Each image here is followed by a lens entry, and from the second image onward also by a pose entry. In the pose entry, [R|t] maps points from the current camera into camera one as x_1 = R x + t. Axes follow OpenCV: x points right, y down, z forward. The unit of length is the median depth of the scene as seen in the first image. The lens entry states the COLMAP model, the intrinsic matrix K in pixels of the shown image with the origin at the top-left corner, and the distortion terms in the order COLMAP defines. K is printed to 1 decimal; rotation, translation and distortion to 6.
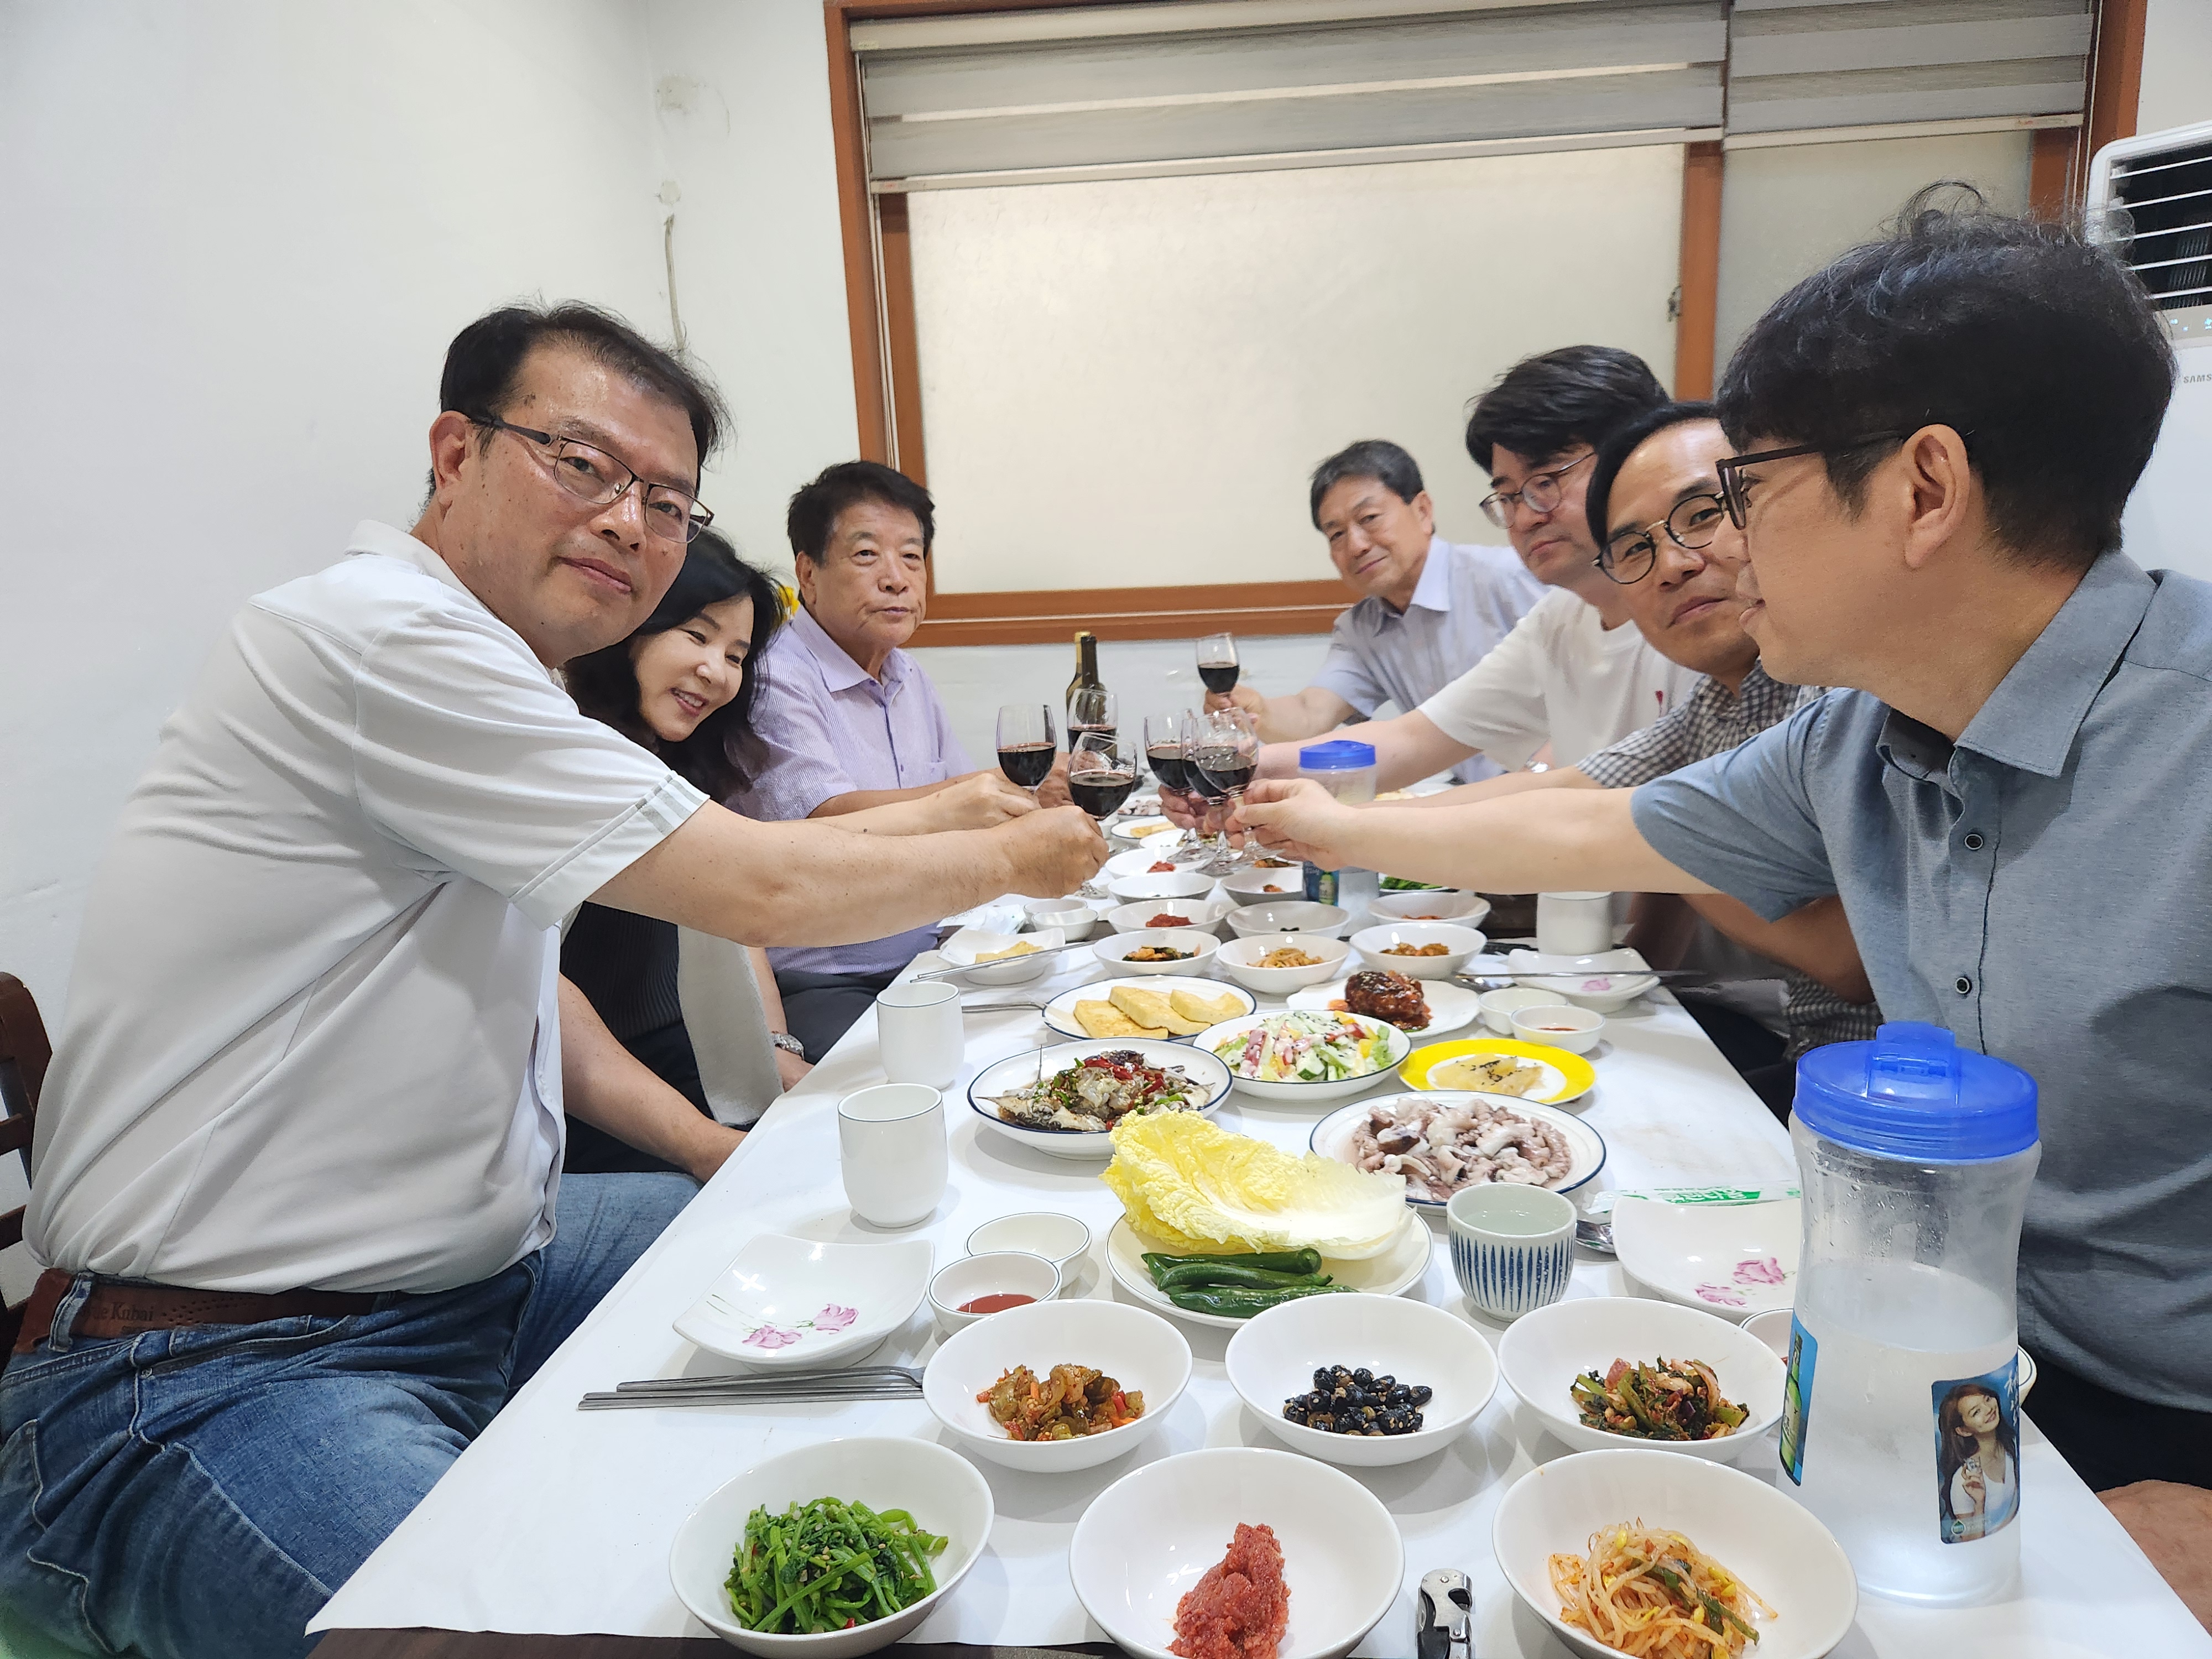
lens RADIAL K [[1335.5, 0, 1106.0], [0, 1335.5, 829.5], [0, 0, 1]] dist [0.006205, -0.030774]
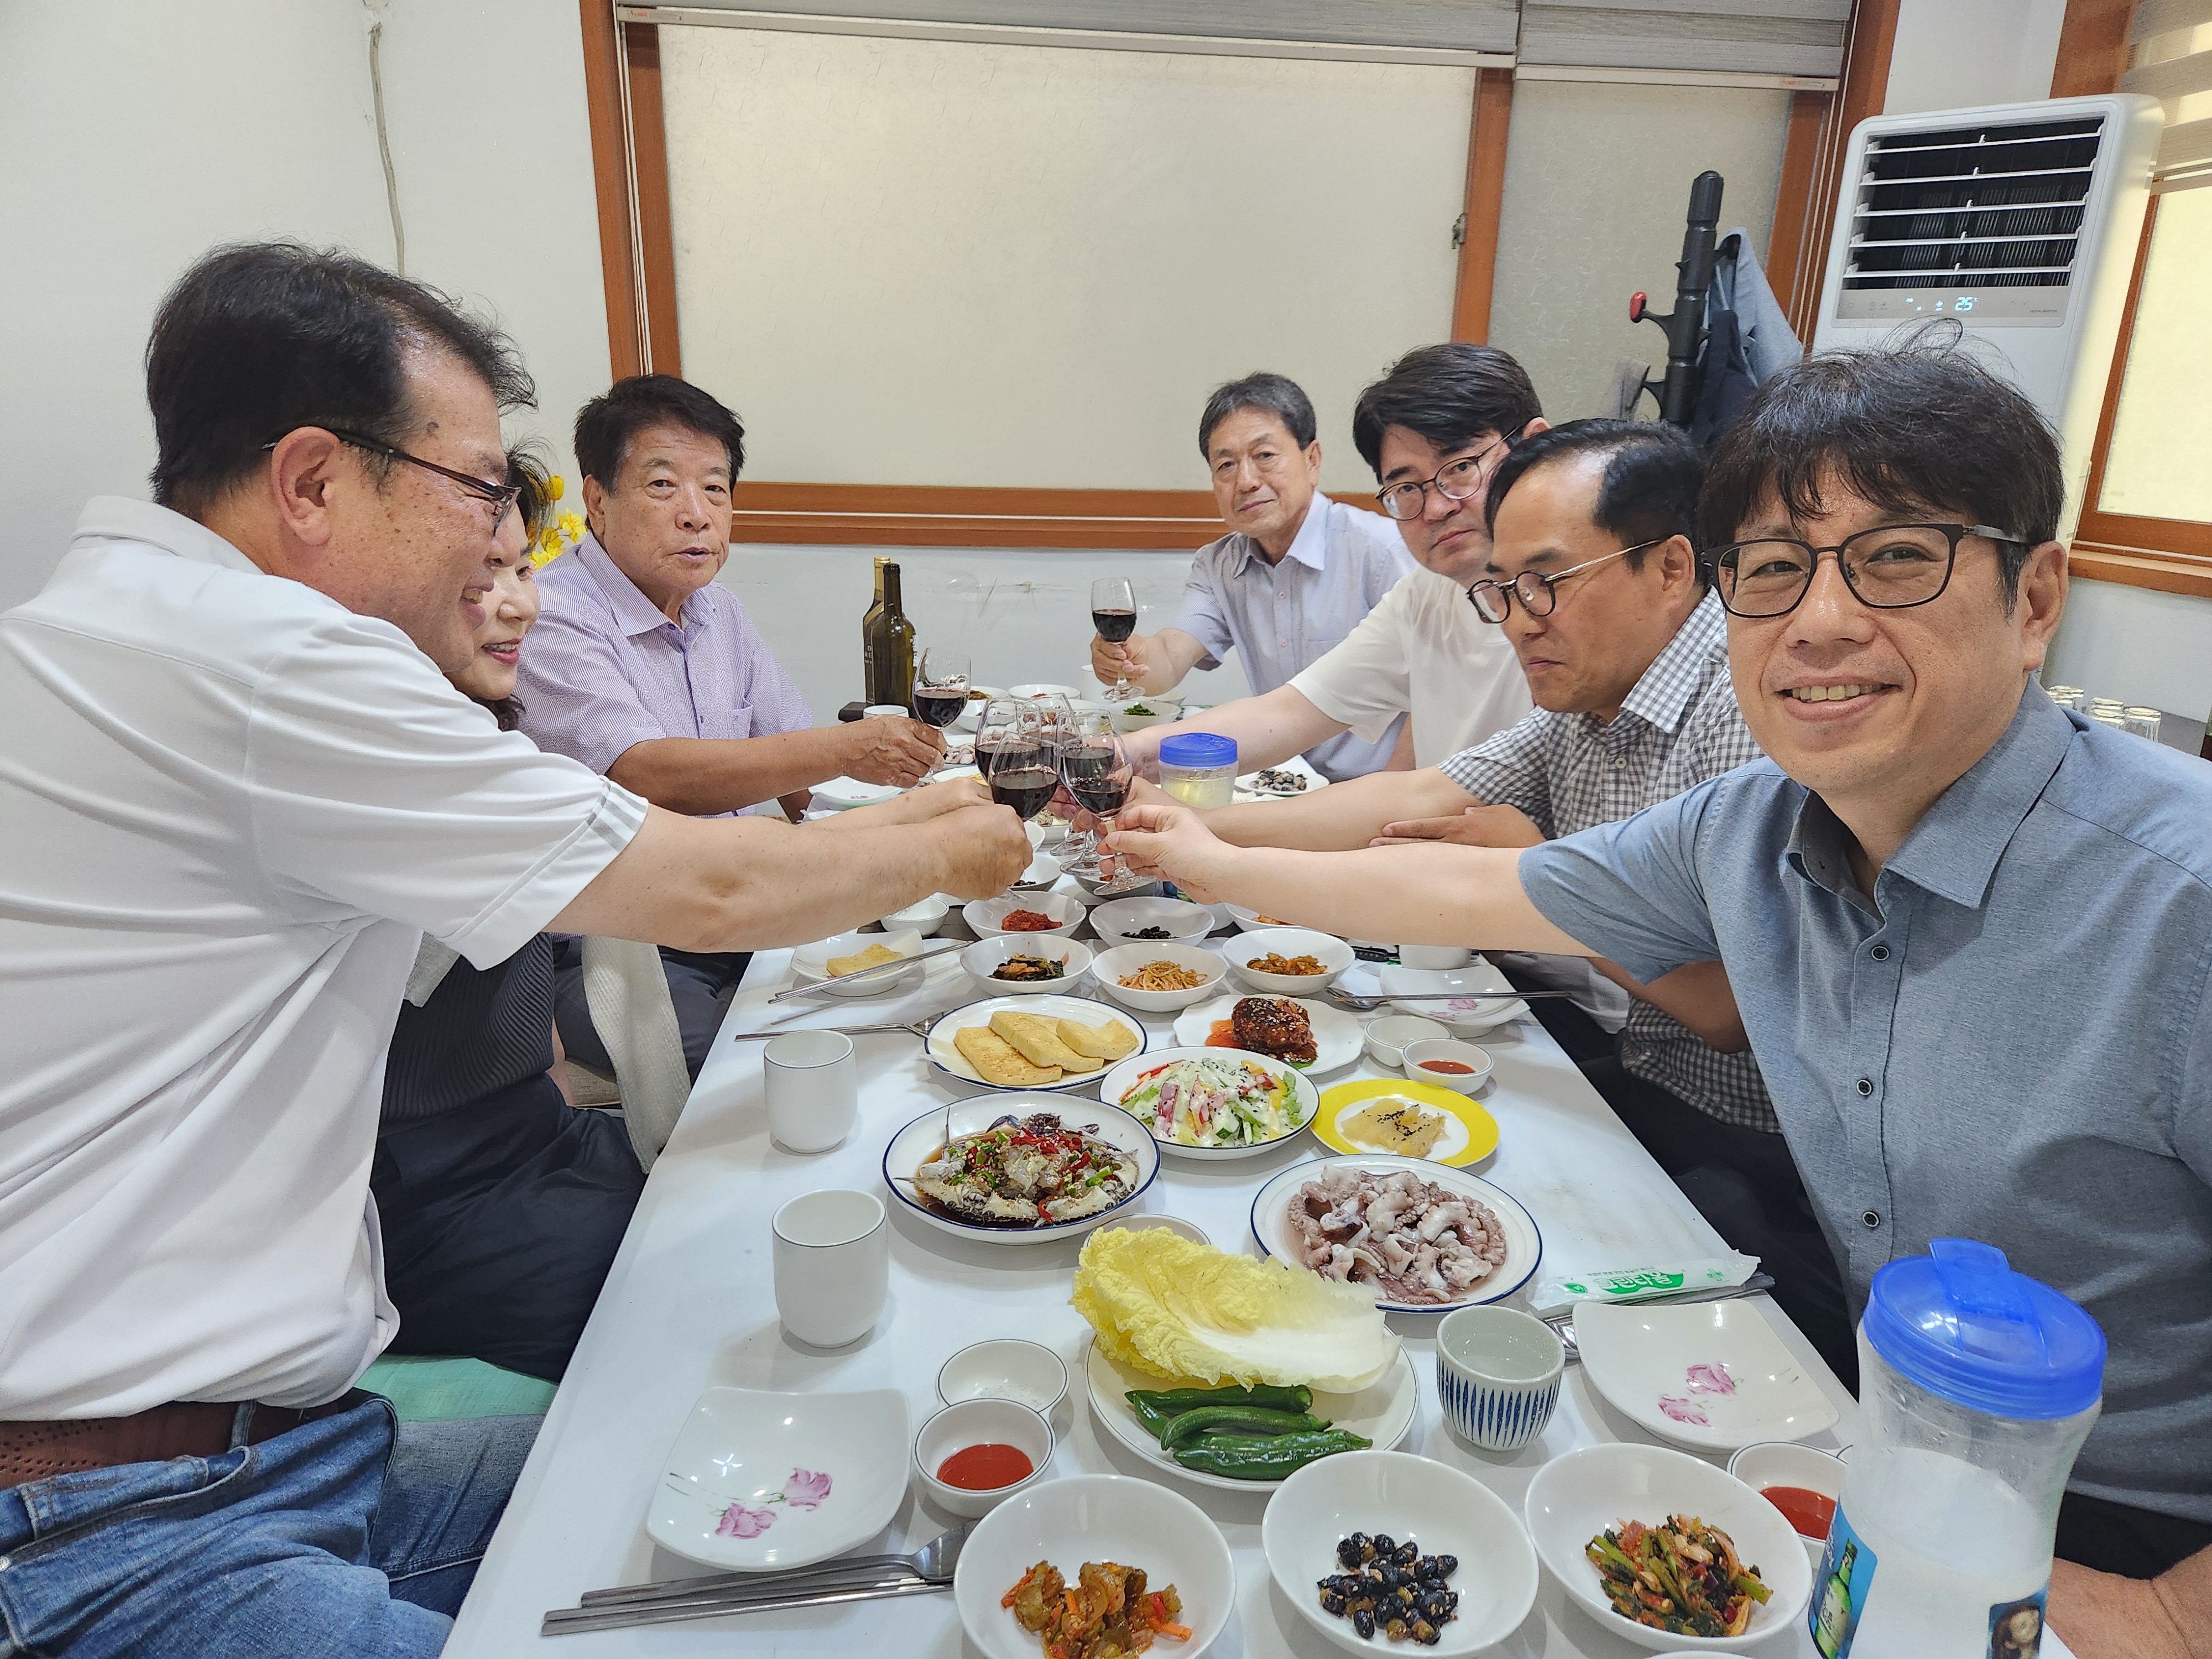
lens RADIAL K [[1335.5, 0, 1106.0], [0, 1335.5, 829.5], [0, 0, 1]] dist [0.006205, -0.030774]
pose [[0.979483, -0.002825, 0.201506, -0.137394], [-0.018339, 0.994504, 0.103083, -0.144301], [-0.200690, -0.104664, 0.974048, 0.069640]]
